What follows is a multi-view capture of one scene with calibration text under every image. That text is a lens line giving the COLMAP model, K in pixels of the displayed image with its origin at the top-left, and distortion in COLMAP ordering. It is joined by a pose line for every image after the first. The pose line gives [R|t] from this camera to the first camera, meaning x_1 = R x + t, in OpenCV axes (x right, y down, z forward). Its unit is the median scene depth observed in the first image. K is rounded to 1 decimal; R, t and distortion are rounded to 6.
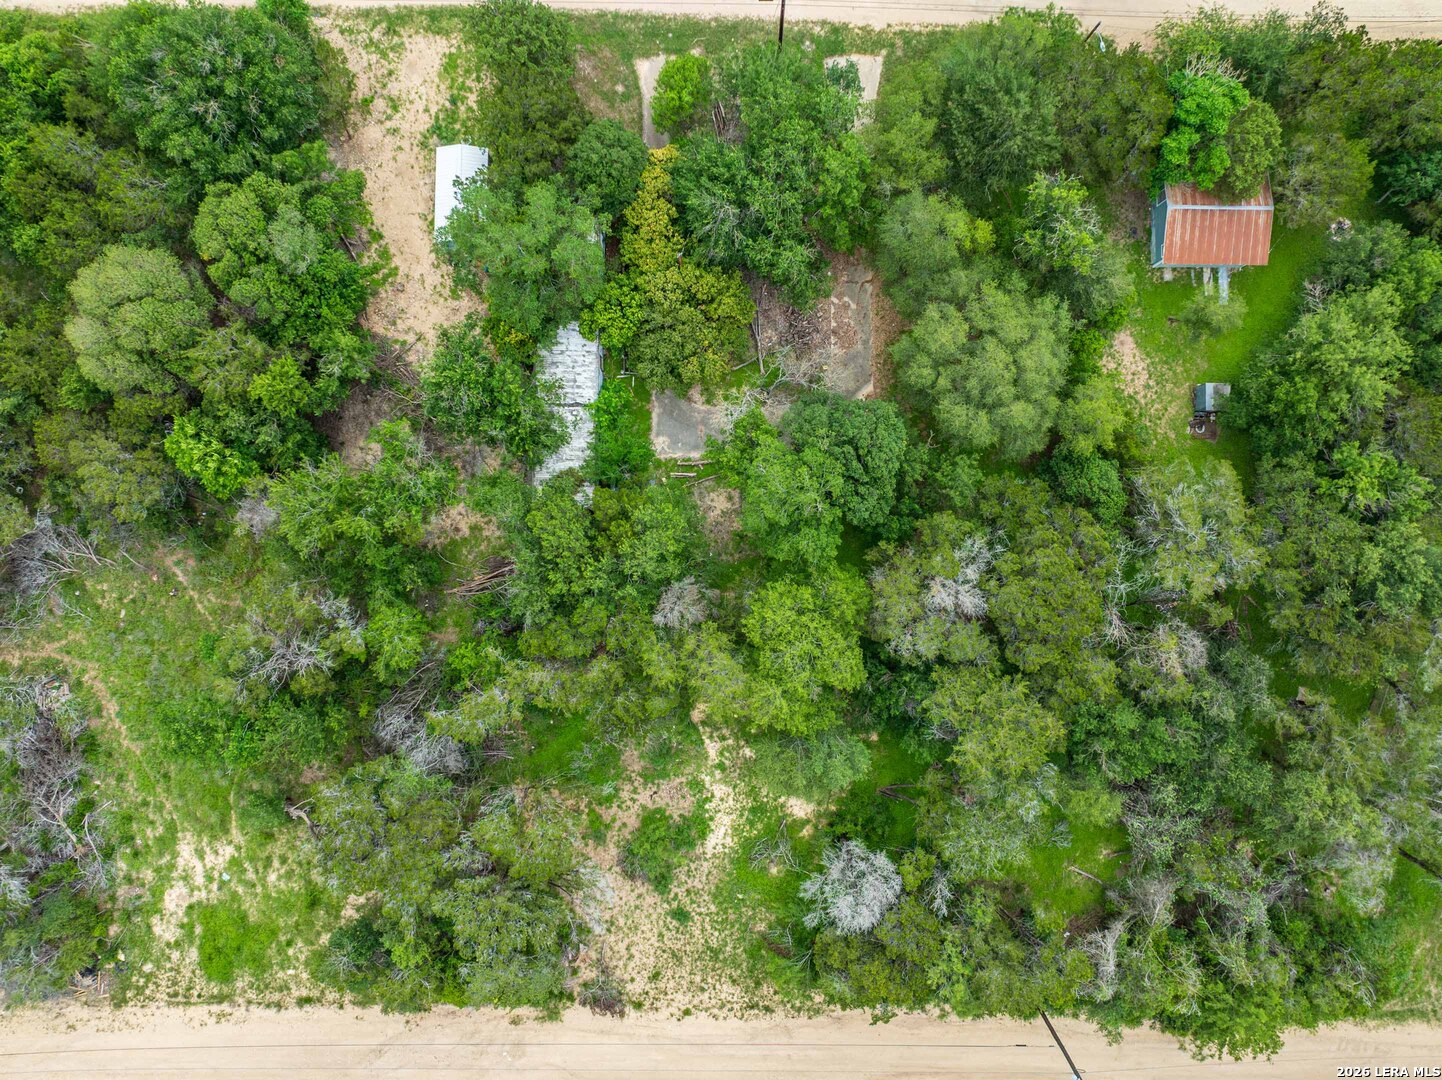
lens RADIAL K [[998.7, 0, 719.5], [0, 998.7, 543.9], [0, 0, 1]] dist [-0.026042, 0.000697]
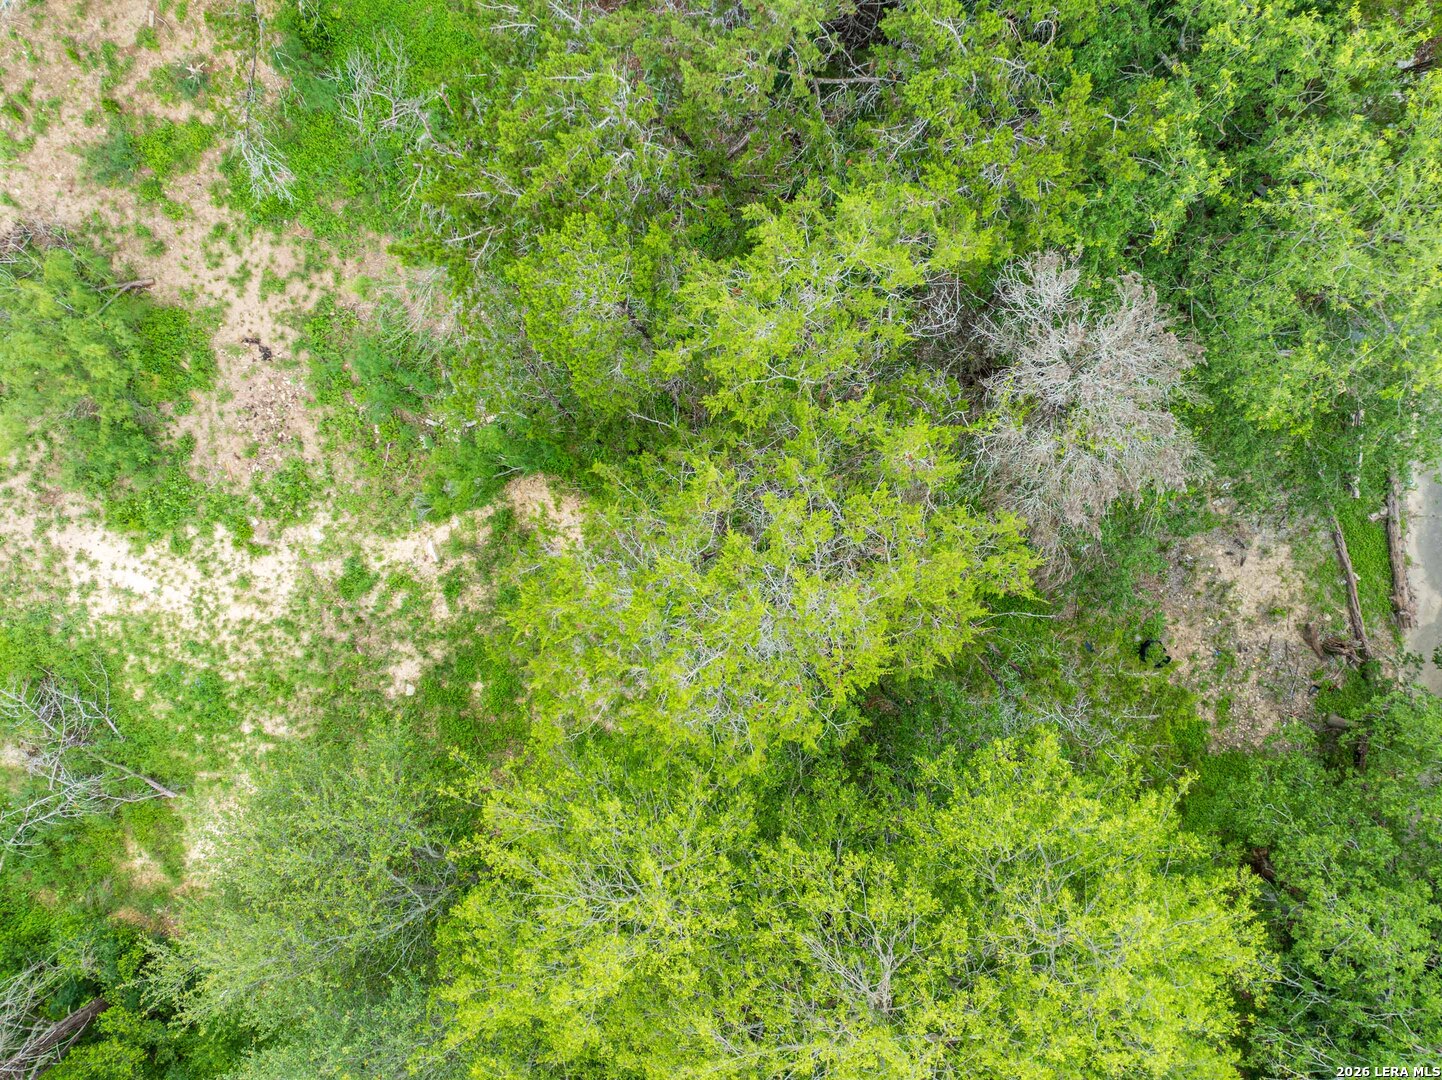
lens RADIAL K [[998.7, 0, 713.6], [0, 998.7, 533.1], [0, 0, 1]] dist [-0.026042, 0.000697]
pose [[-0.002761, 0.999972, 0.006923, -0.014428], [-0.999994, -0.002776, 0.002172, 0.118060], [0.002191, -0.006916, 0.999974, 0.709095]]
